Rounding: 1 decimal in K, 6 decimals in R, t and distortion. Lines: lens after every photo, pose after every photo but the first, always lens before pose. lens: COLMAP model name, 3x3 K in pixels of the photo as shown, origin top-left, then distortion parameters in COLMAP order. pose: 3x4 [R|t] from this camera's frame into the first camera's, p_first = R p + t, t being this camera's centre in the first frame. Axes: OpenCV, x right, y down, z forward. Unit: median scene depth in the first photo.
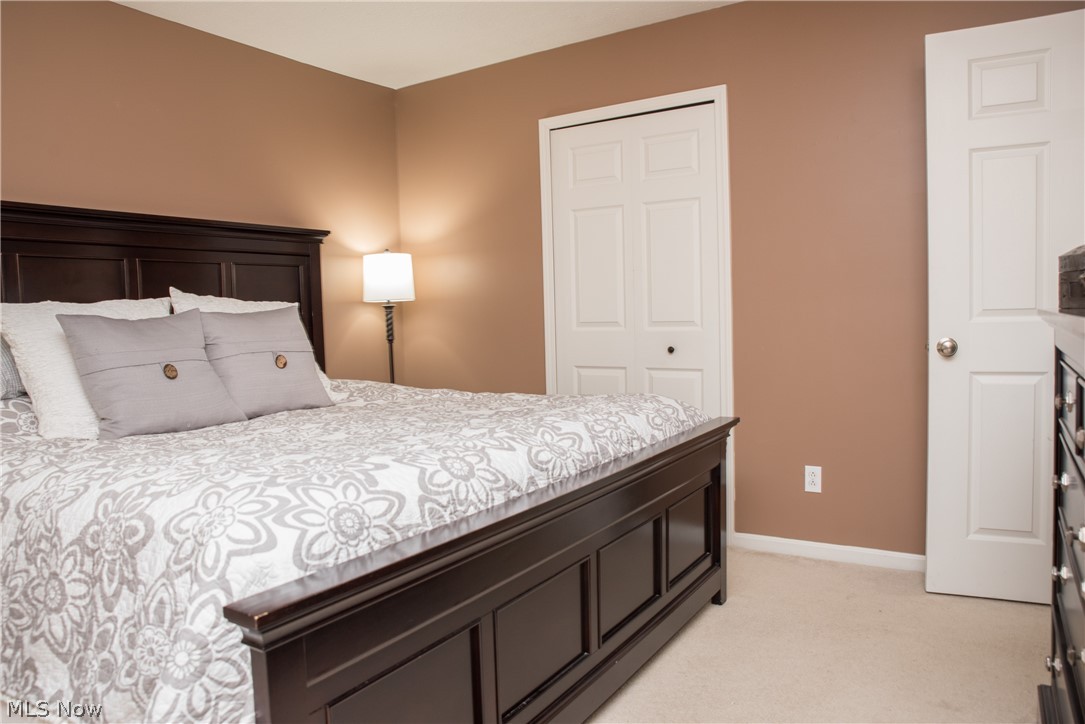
lens RADIAL K [[758.9, 0, 542.5], [0, 758.9, 362.0], [0, 0, 1]] dist [-0.123979, 0.089345]
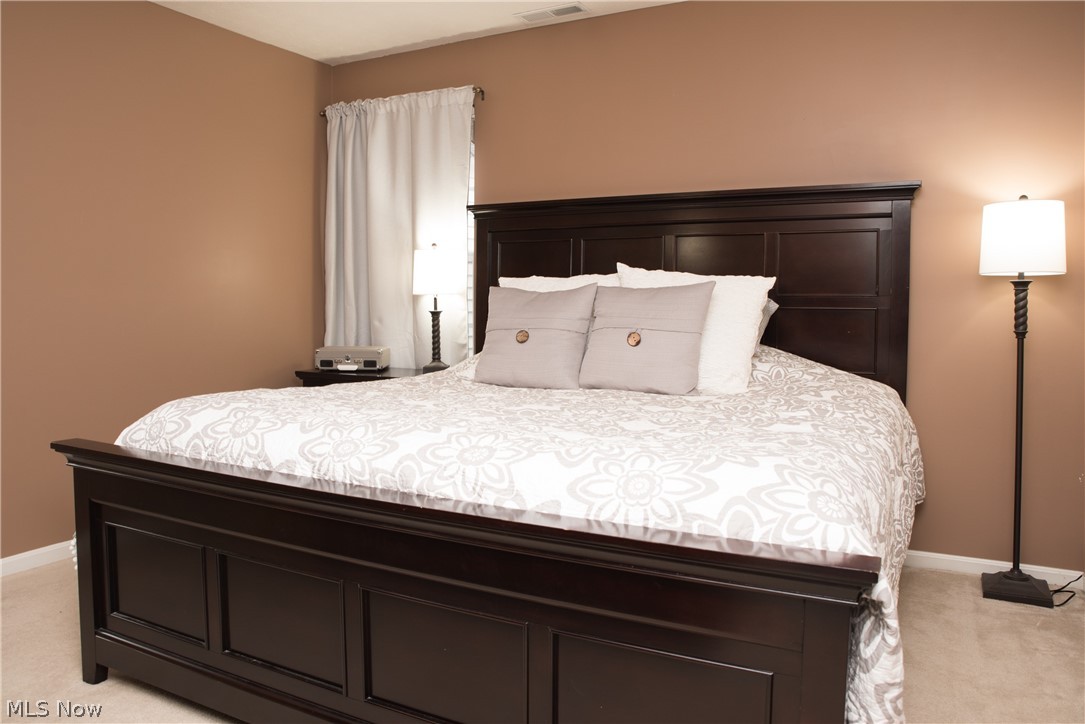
lens RADIAL K [[758.9, 0, 542.5], [0, 758.9, 362.0], [0, 0, 1]] dist [-0.123979, 0.089345]
pose [[0.072654, 0.107839, -0.991510, 0.616243], [-0.065709, 0.992495, 0.103131, -0.062812], [0.995190, 0.057658, 0.079195, 0.796186]]
